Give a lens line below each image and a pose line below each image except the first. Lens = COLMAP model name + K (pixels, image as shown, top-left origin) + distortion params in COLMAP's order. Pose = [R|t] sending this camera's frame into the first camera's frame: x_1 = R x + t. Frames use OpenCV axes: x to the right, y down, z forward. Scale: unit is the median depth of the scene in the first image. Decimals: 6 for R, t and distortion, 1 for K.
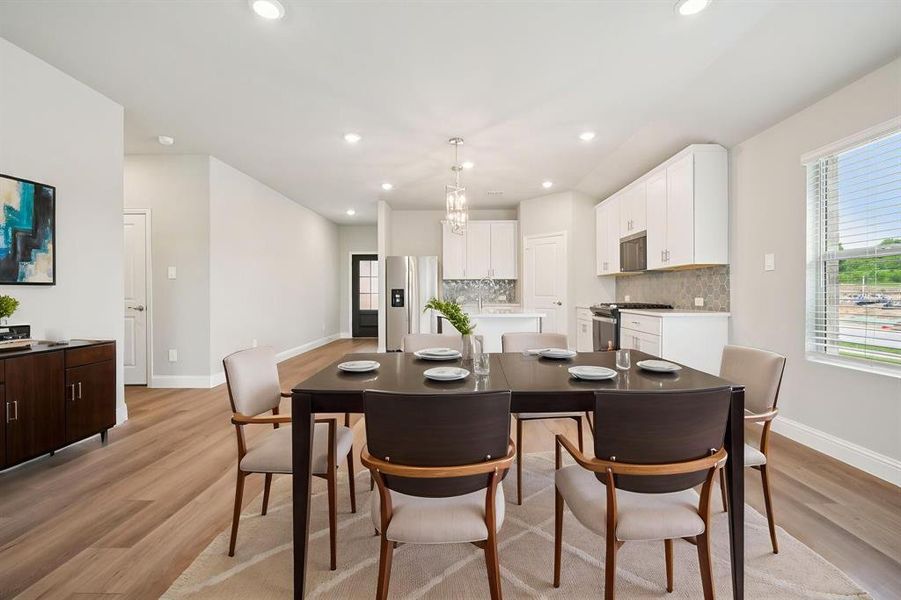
lens RADIAL K [[389.9, 0, 451.7], [0, 389.9, 294.6], [0, 0, 1]] dist [-0.000755, -0.000112]
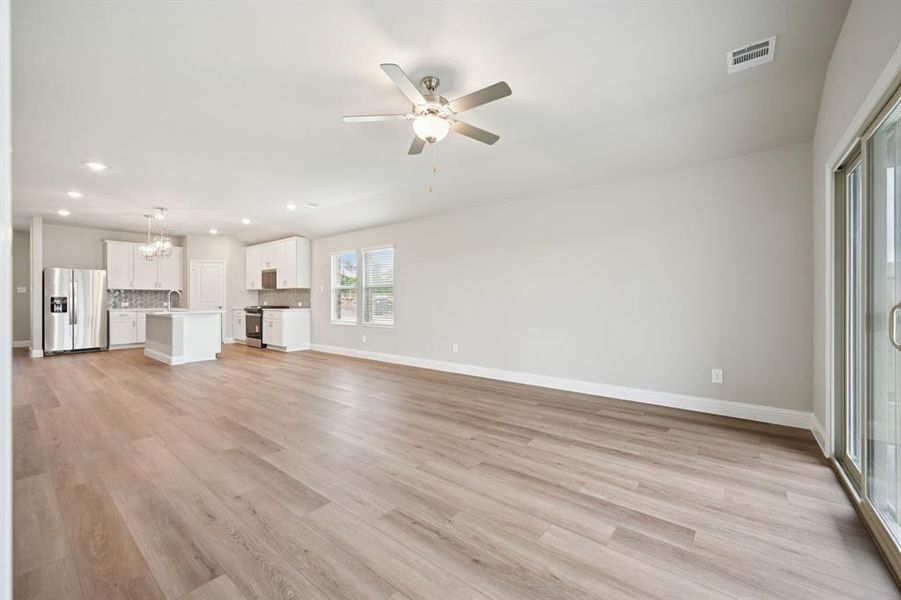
lens RADIAL K [[357.3, 0, 449.4], [0, 357.3, 300.5], [0, 0, 1]] dist [-0.000256, -0.000158]
pose [[0.613038, 0.001639, 0.790051, -0.454344], [0.002938, 0.999986, -0.004355, 0.008249], [-0.790048, 0.004991, 0.613025, -0.928672]]
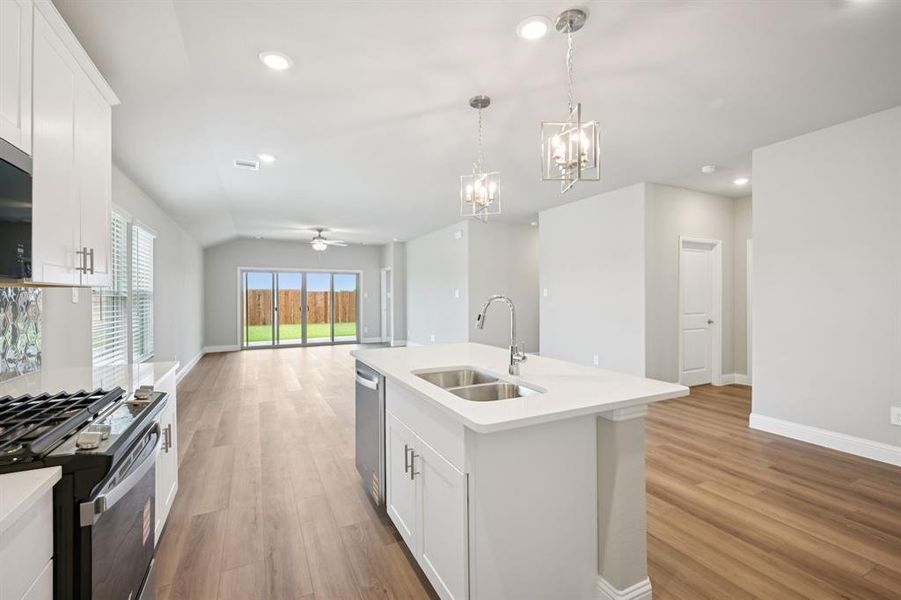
lens RADIAL K [[390.7, 0, 452.3], [0, 390.7, 295.3], [0, 0, 1]] dist [0.002690, 0.000049]
pose [[-0.881387, 0.006382, -0.472353, 0.398796], [0.005972, 0.999979, 0.002368, -0.059212], [0.472358, -0.000733, -0.881407, 1.654711]]
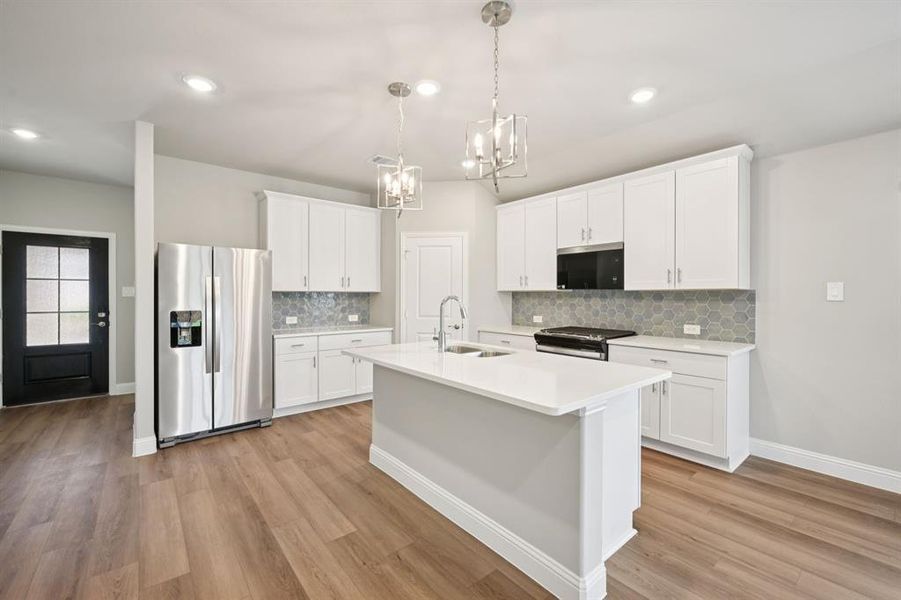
lens RADIAL K [[378.0, 0, 452.3], [0, 378.0, 297.4], [0, 0, 1]] dist [-0.000642, -0.000117]
pose [[0.757130, 0.001071, 0.653263, -0.338258], [-0.000792, 0.999999, -0.000722, -0.054287], [-0.653263, 0.000029, 0.757131, 0.723256]]
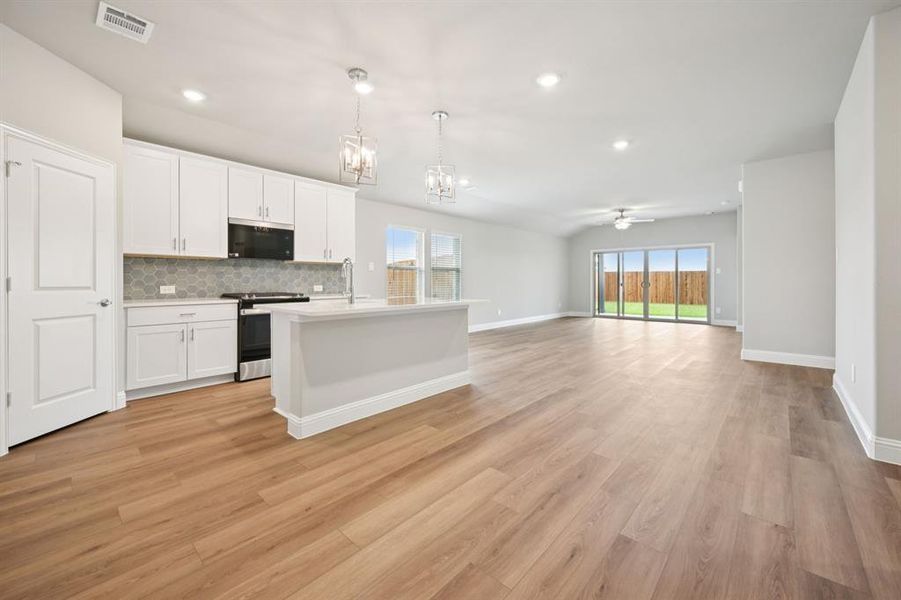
lens RADIAL K [[362.6, 0, 454.3], [0, 362.6, 278.9], [0, 0, 1]] dist [0.000449, 0.000076]
pose [[-0.757489, 0.008648, 0.652791, -0.592269], [0.006351, 0.999963, -0.005878, -0.004720], [-0.652817, -0.000307, -0.757516, 1.699565]]
